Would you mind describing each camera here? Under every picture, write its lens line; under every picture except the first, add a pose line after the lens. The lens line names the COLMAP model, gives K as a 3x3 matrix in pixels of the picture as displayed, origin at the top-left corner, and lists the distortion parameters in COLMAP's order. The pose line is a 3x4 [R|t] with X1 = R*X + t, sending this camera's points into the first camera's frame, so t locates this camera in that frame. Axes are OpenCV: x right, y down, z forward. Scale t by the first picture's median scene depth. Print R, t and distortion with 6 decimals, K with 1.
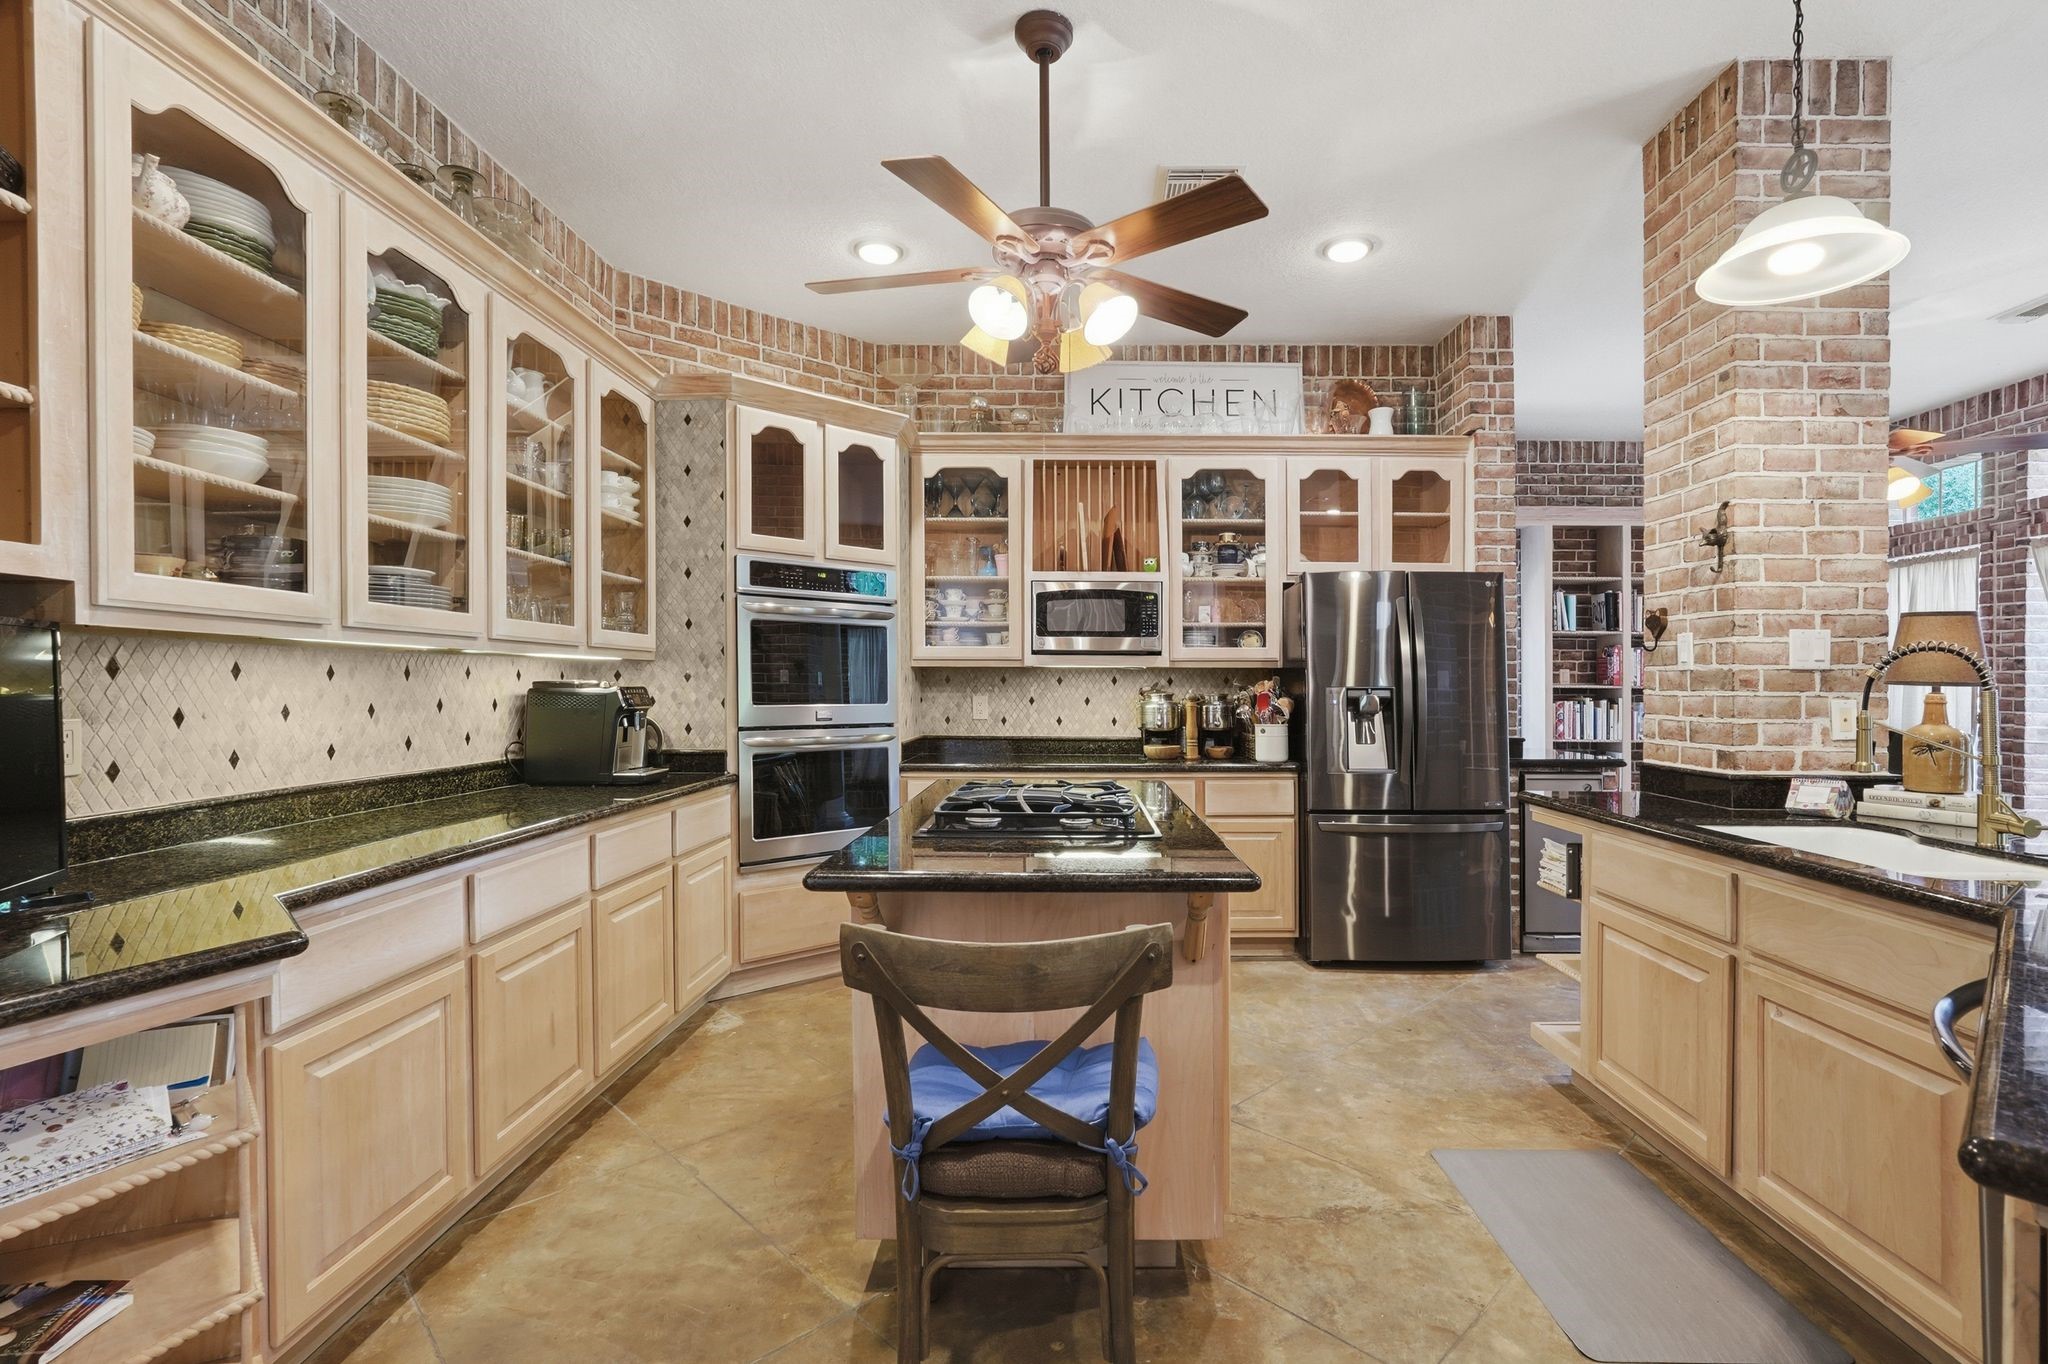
lens RADIAL K [[956.8, 0, 1066.2], [0, 956.8, 686.7], [0, 0, 1]] dist [0.000500, 0.001072]
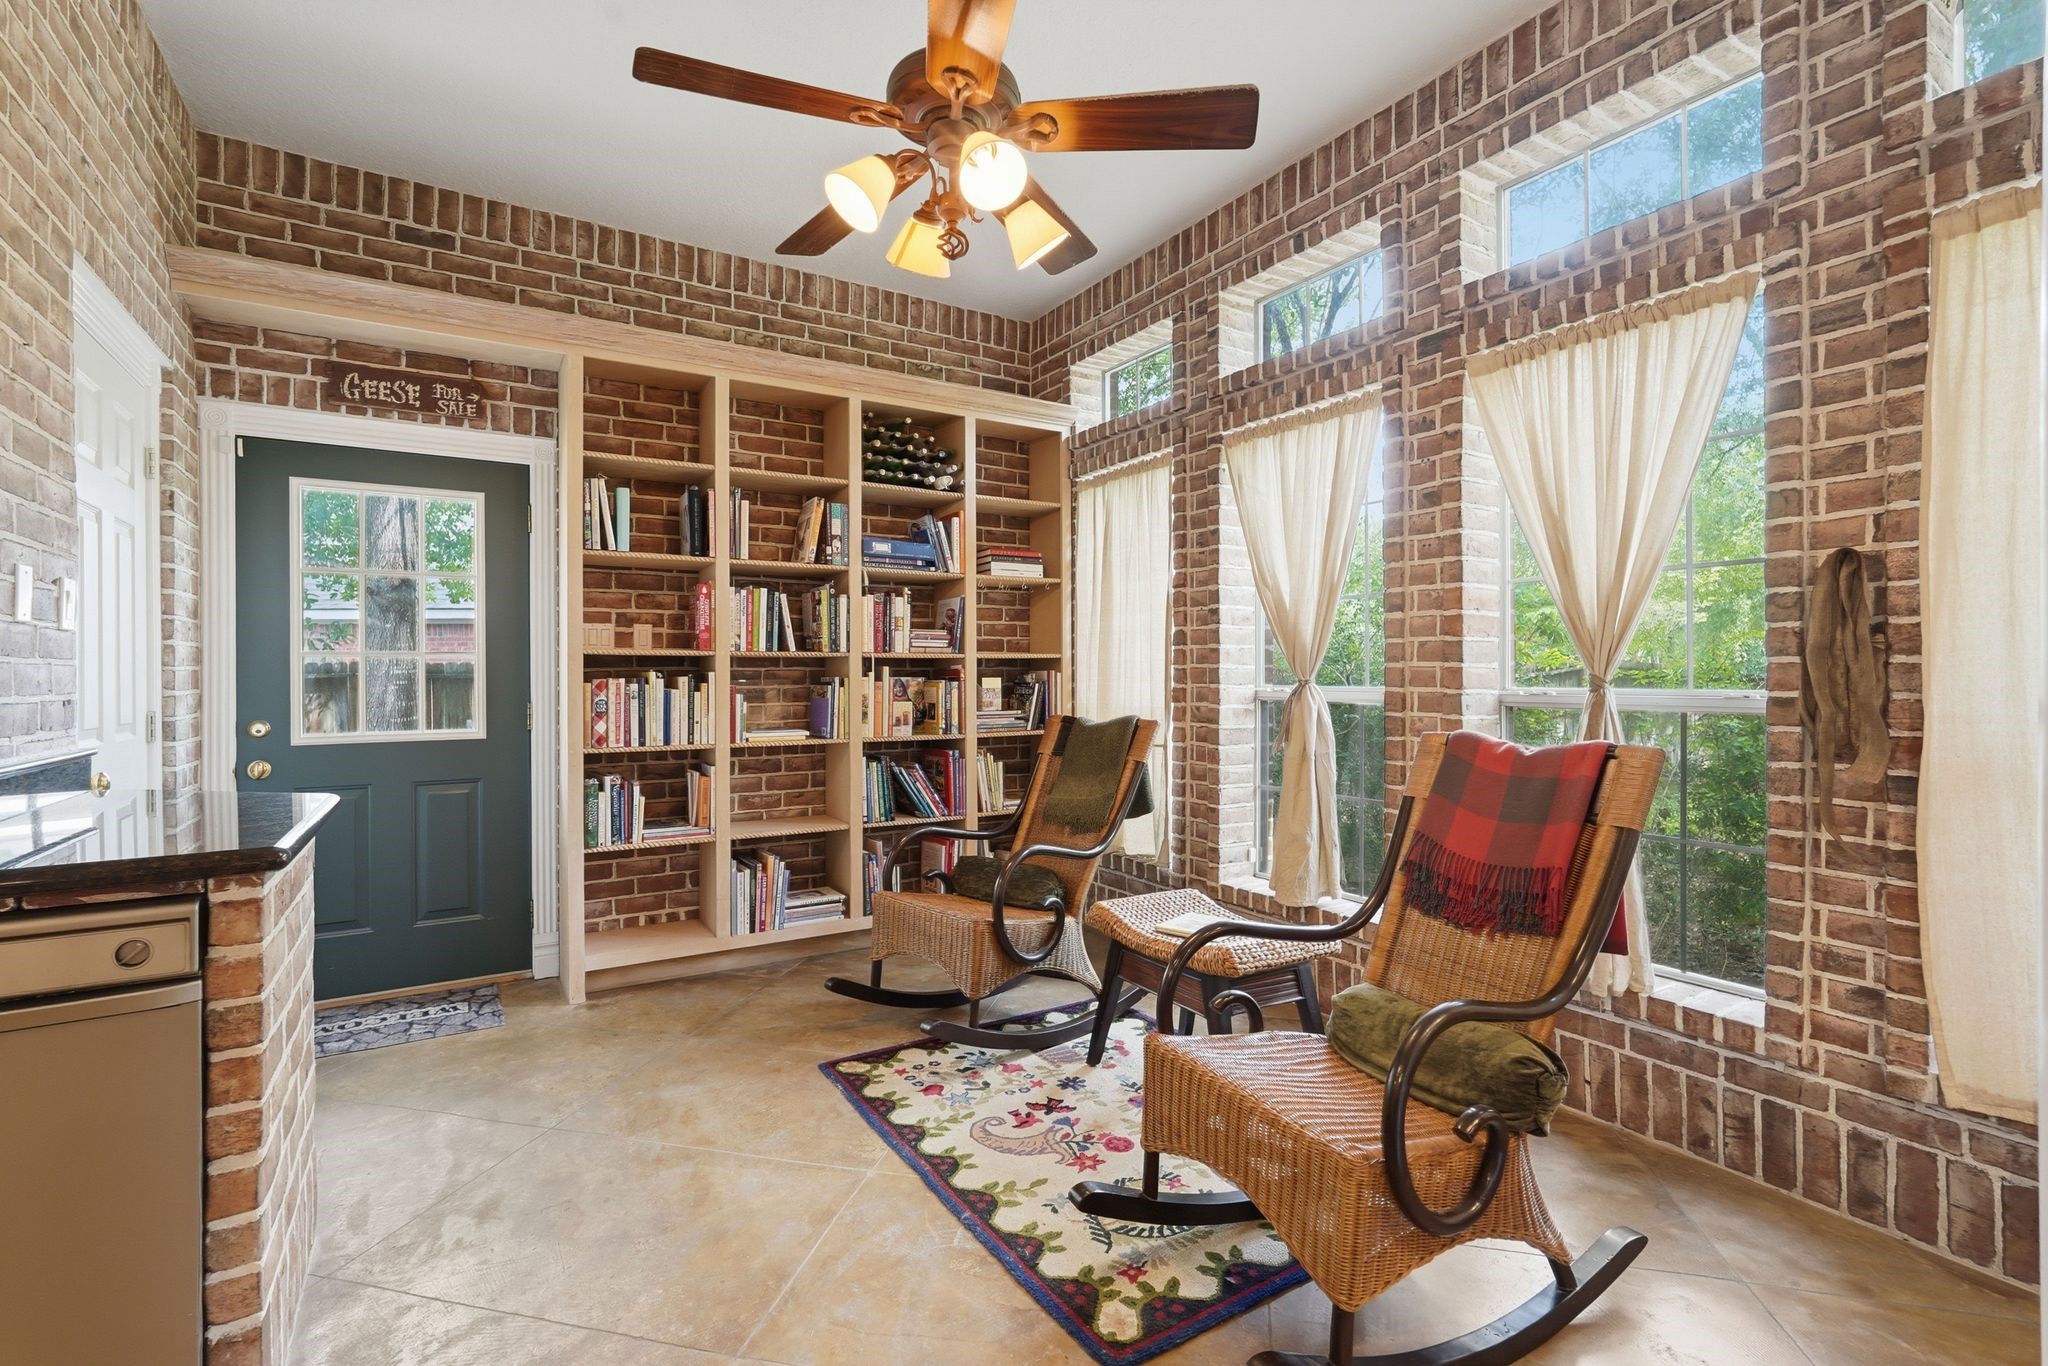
lens RADIAL K [[910.9, 0, 1009.8], [0, 910.9, 662.8], [0, 0, 1]] dist [-0.009880, 0.000509]
pose [[0.862499, -0.004188, 0.506042, 0.640518], [0.008734, 0.999940, -0.006611, 0.016291], [-0.505984, 0.010121, 0.862483, 0.607827]]
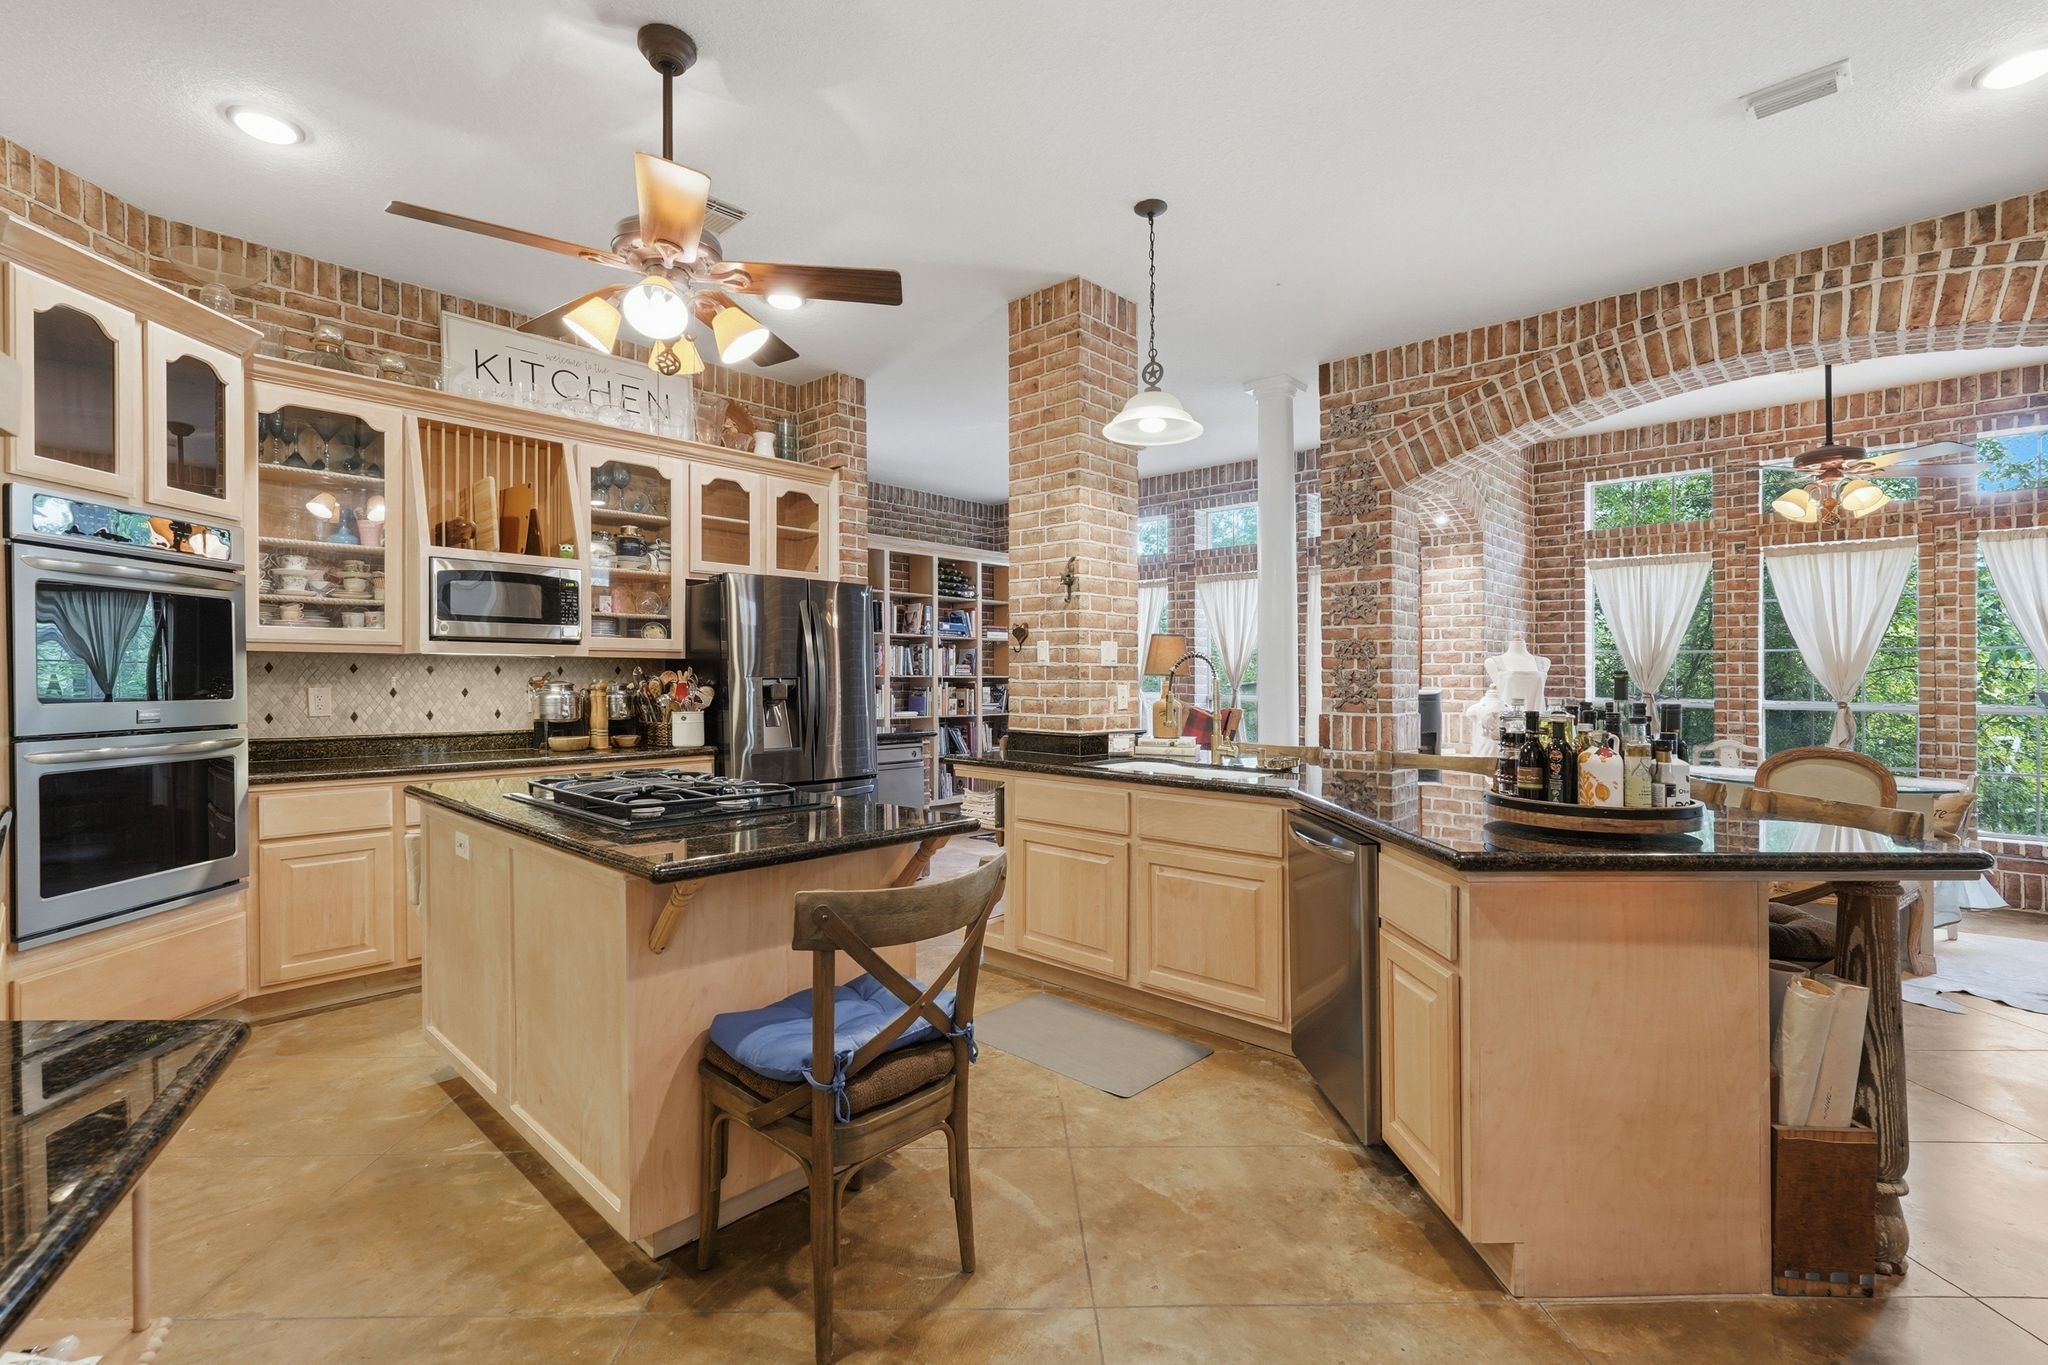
lens RADIAL K [[922.3, 0, 1021.7], [0, 922.3, 661.8], [0, 0, 1]] dist [-0.011989, 0.016905]
pose [[0.691249, 0.009963, 0.722548, -0.256940], [-0.000427, 0.999910, -0.013379, -0.002559], [-0.722616, 0.008940, 0.691192, 0.020745]]
